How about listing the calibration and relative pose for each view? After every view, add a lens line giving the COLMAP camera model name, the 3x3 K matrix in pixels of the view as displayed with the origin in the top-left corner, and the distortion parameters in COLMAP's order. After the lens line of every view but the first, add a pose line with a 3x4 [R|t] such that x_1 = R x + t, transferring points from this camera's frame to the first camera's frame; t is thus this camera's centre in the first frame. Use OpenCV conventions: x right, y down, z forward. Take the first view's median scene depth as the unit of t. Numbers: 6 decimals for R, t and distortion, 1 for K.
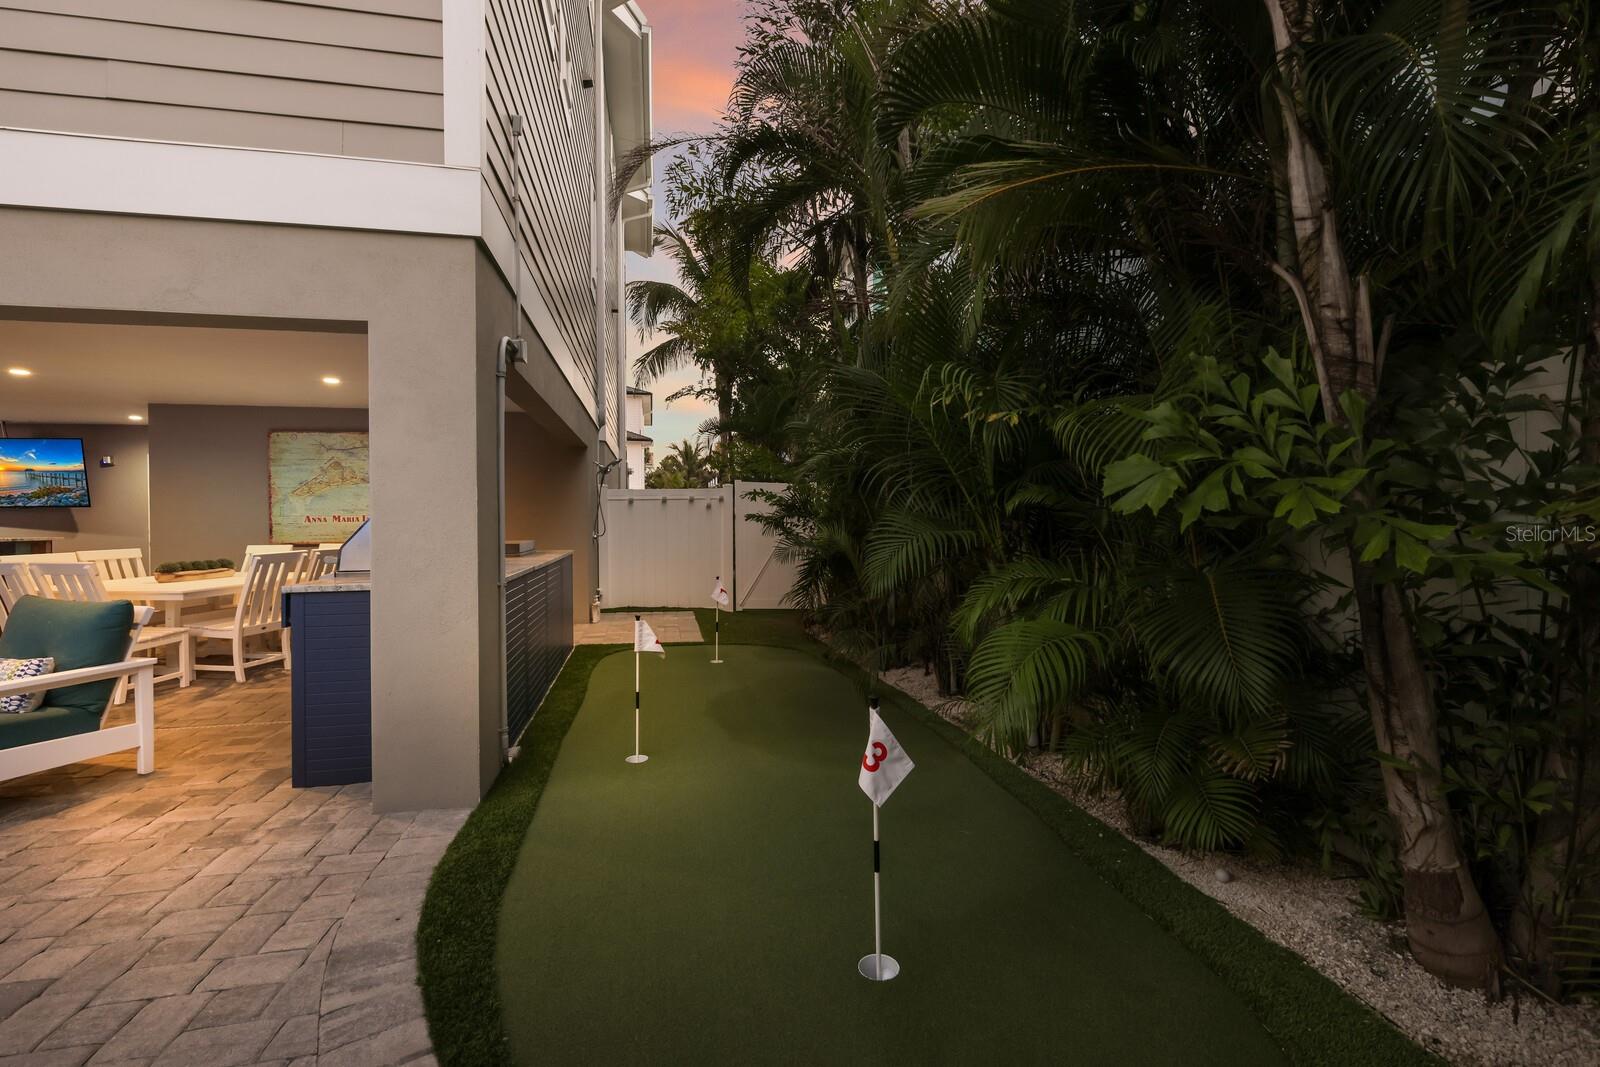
lens RADIAL K [[700.7, 0, 800.4], [0, 700.7, 520.2], [0, 0, 1]] dist [-0.000991, -0.000107]
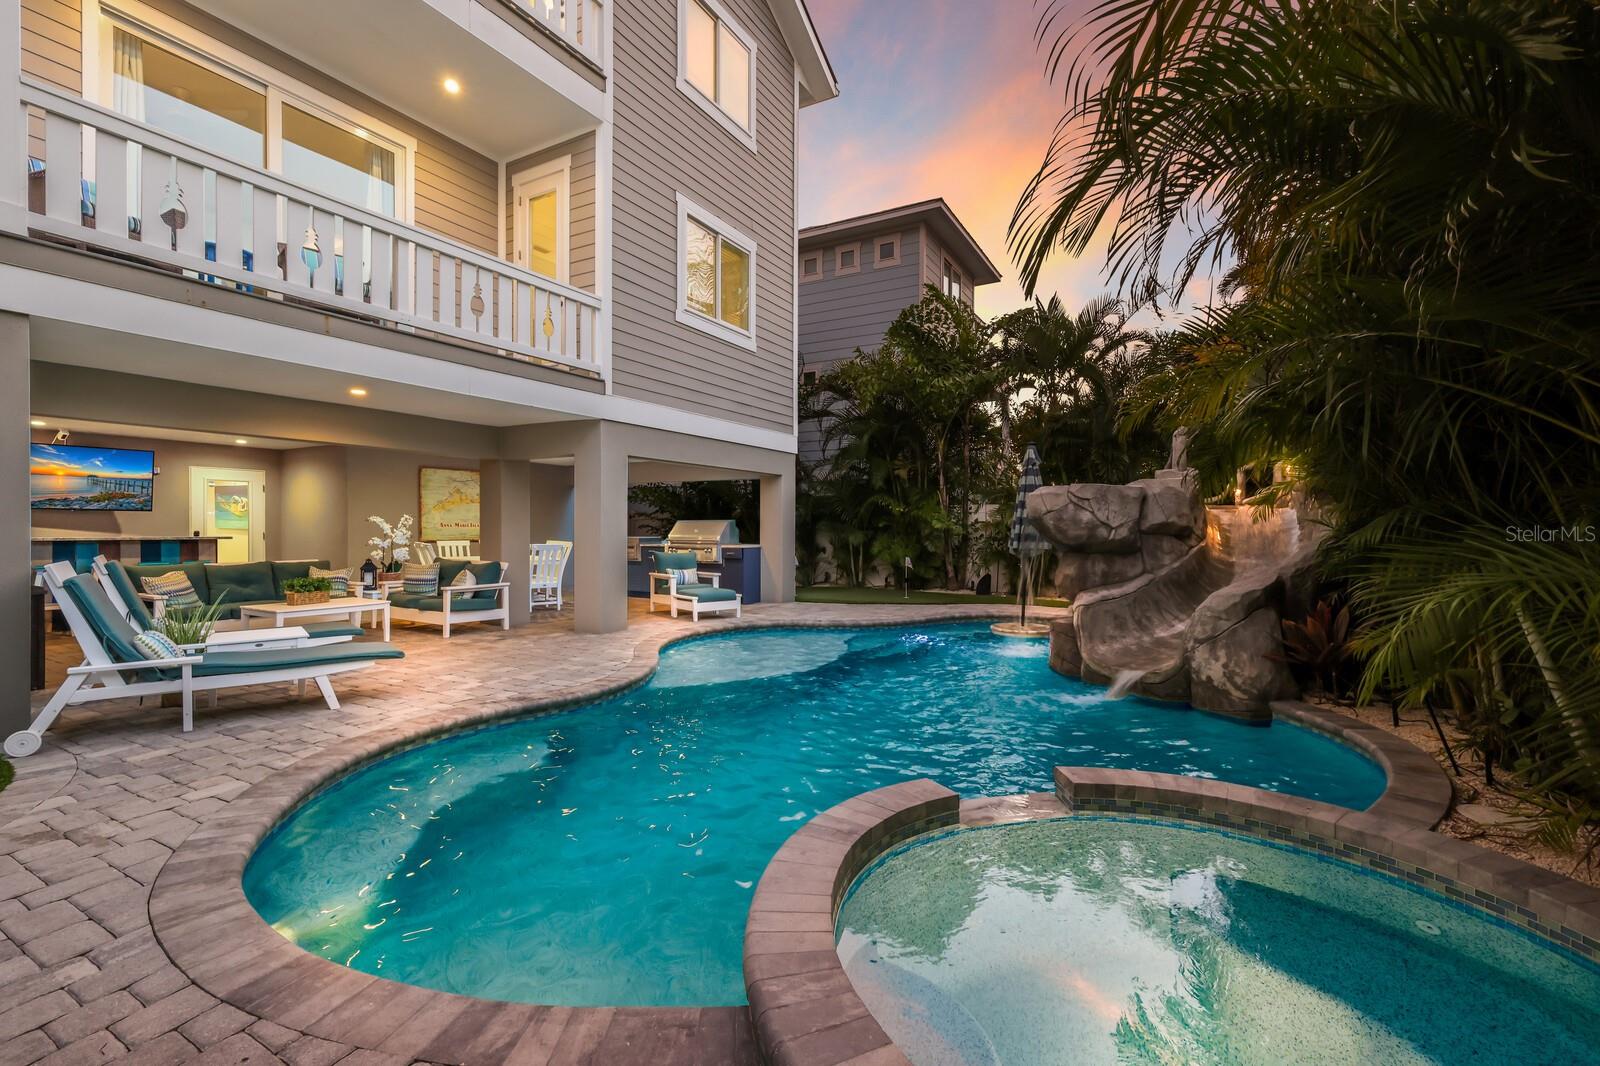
lens RADIAL K [[700.7, 0, 800.4], [0, 700.7, 519.7], [0, 0, 1]] dist [-0.000991, -0.000107]
pose [[0.658967, 0.019302, 0.751924, -1.651242], [-0.005118, 0.999763, -0.021179, 0.019712], [-0.752155, 0.010108, 0.658909, -0.773035]]
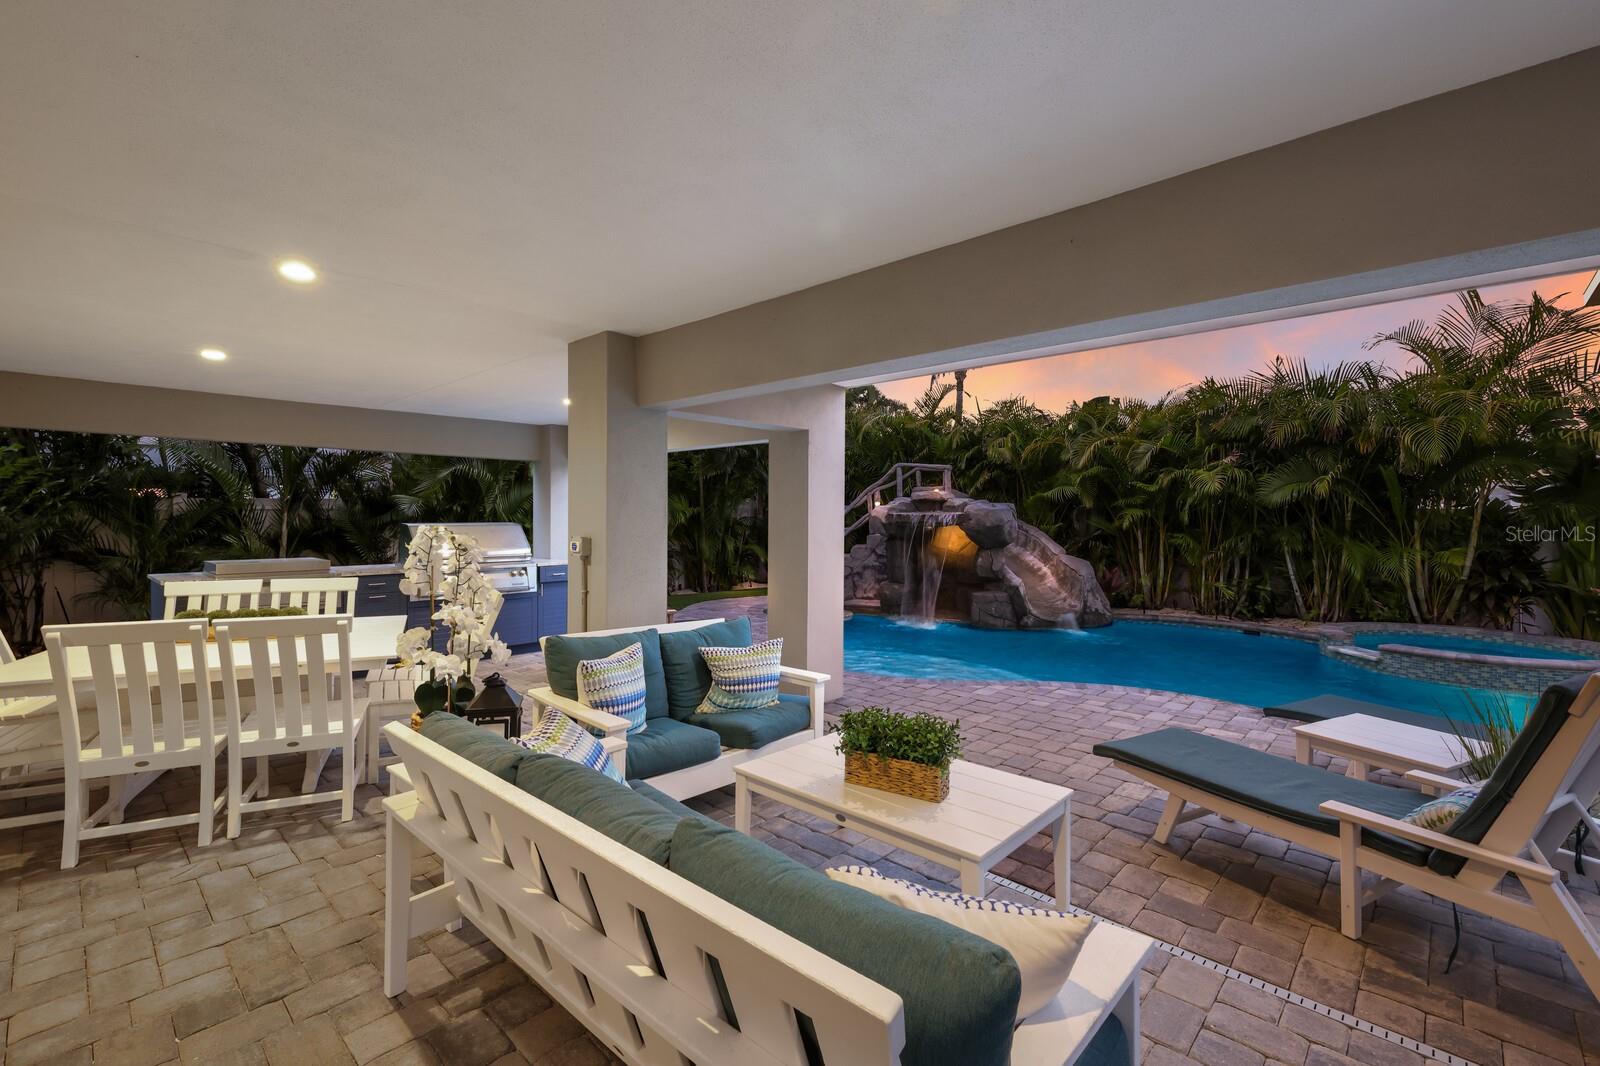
lens RADIAL K [[690.4, 0, 800.5], [0, 690.4, 517.9], [0, 0, 1]] dist [0.004210, 0.000748]
pose [[-0.575522, 0.004523, 0.817774, -1.613643], [0.003475, 0.999989, -0.003085, -0.020627], [-0.817779, 0.001067, -0.575531, 0.900580]]
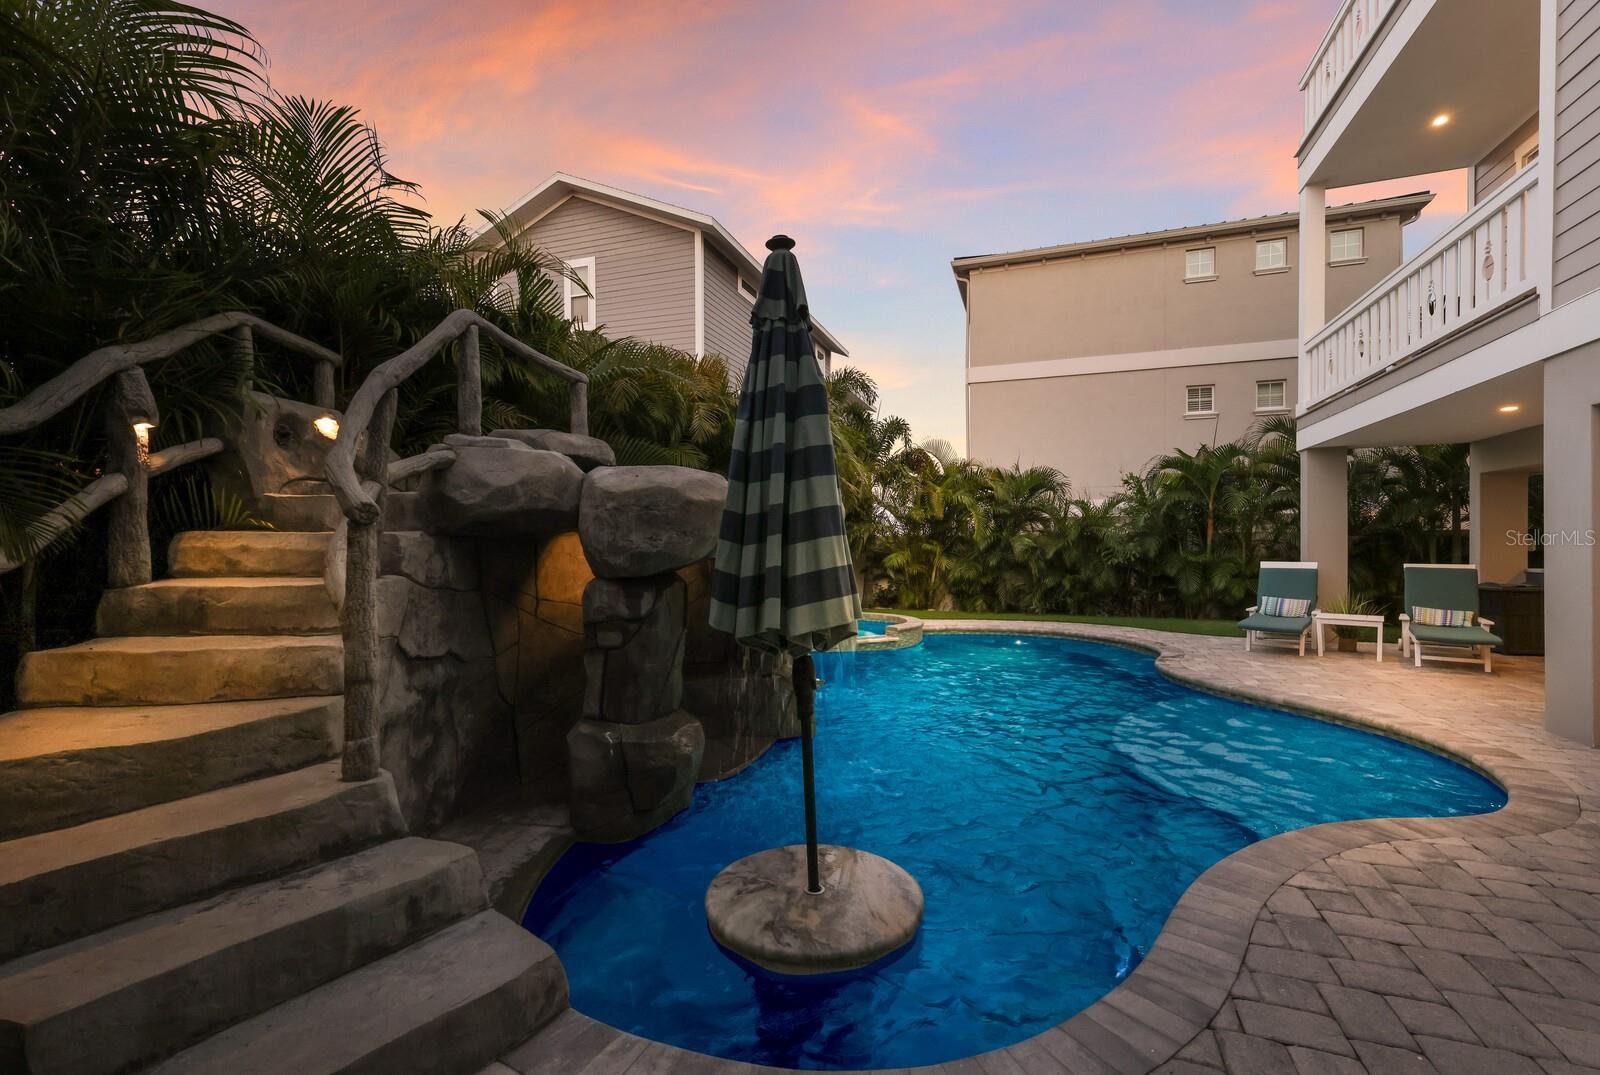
lens RADIAL K [[694.5, 0, 800.0], [0, 694.5, 537.5], [0, 0, 1]] dist [0.013247, -0.000108]
pose [[-0.517625, 0.002522, -0.855604, 0.140297], [0.003135, 0.999995, 0.001051, -0.003051], [0.855602, -0.002139, -0.517630, 0.057515]]
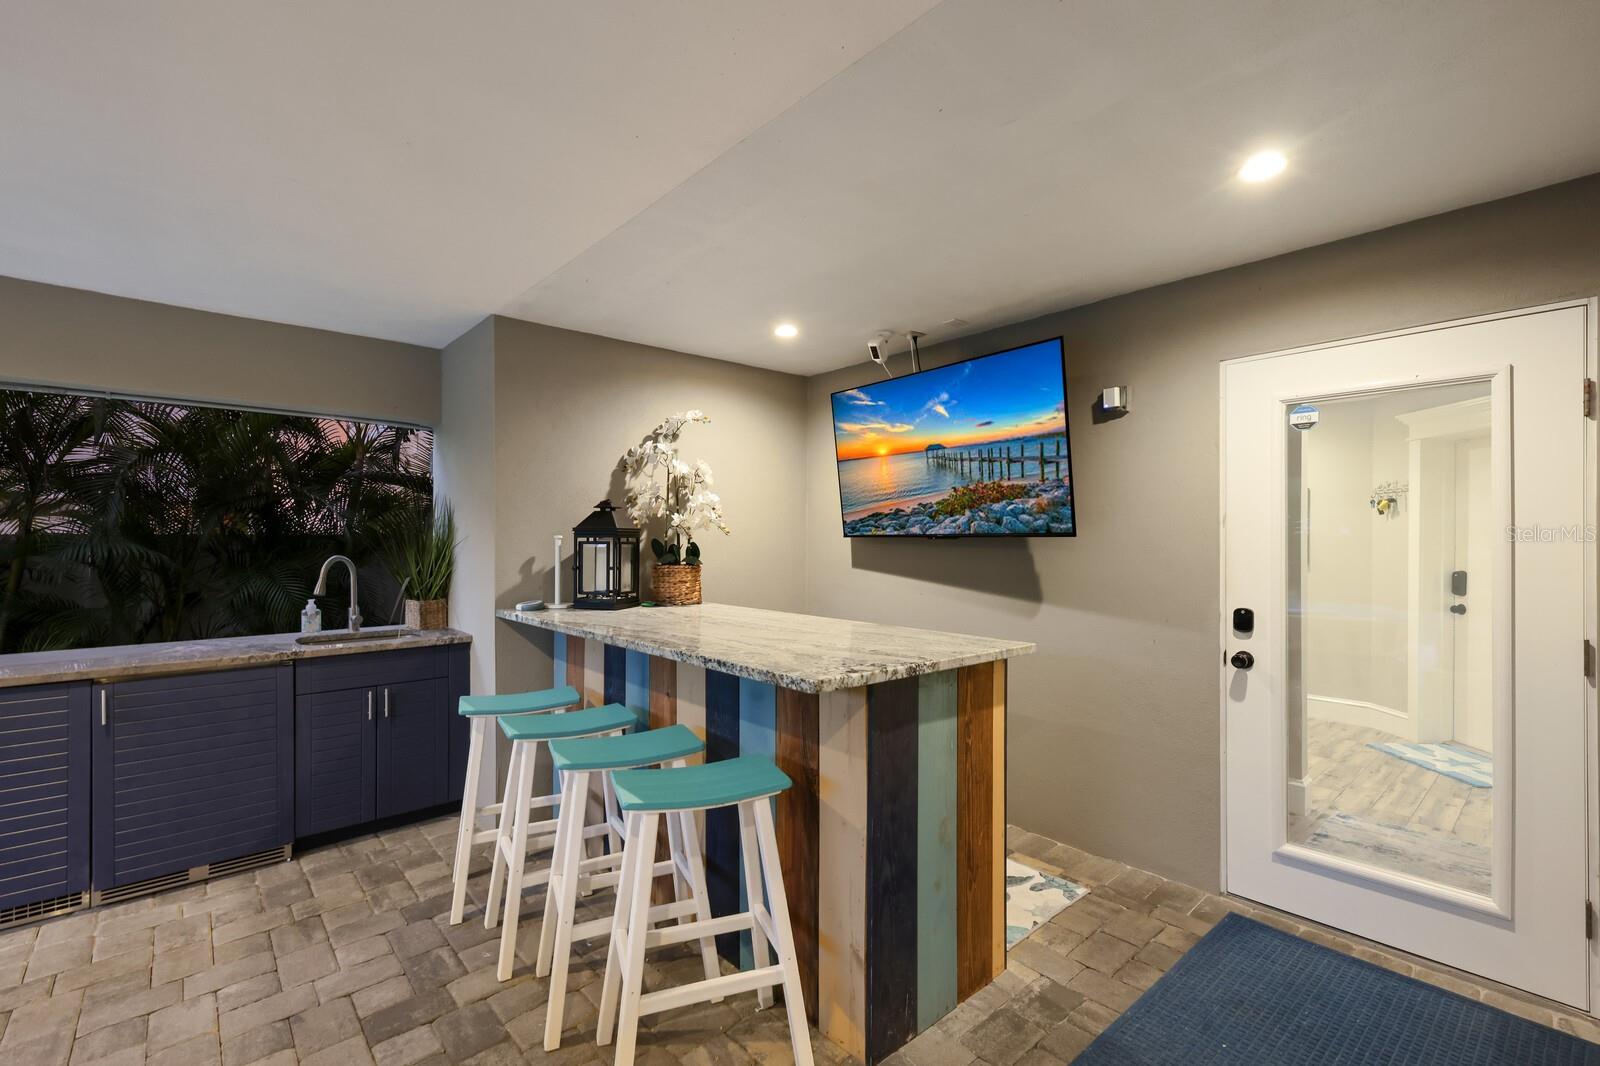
lens RADIAL K [[709.6, 0, 796.0], [0, 709.6, 552.3], [0, 0, 1]] dist [0.007979, 0.000346]
pose [[0.491685, 0.019972, -0.870544, -1.082735], [-0.009689, 0.999801, 0.017465, -0.021622], [0.870719, -0.000153, 0.491781, 0.997833]]
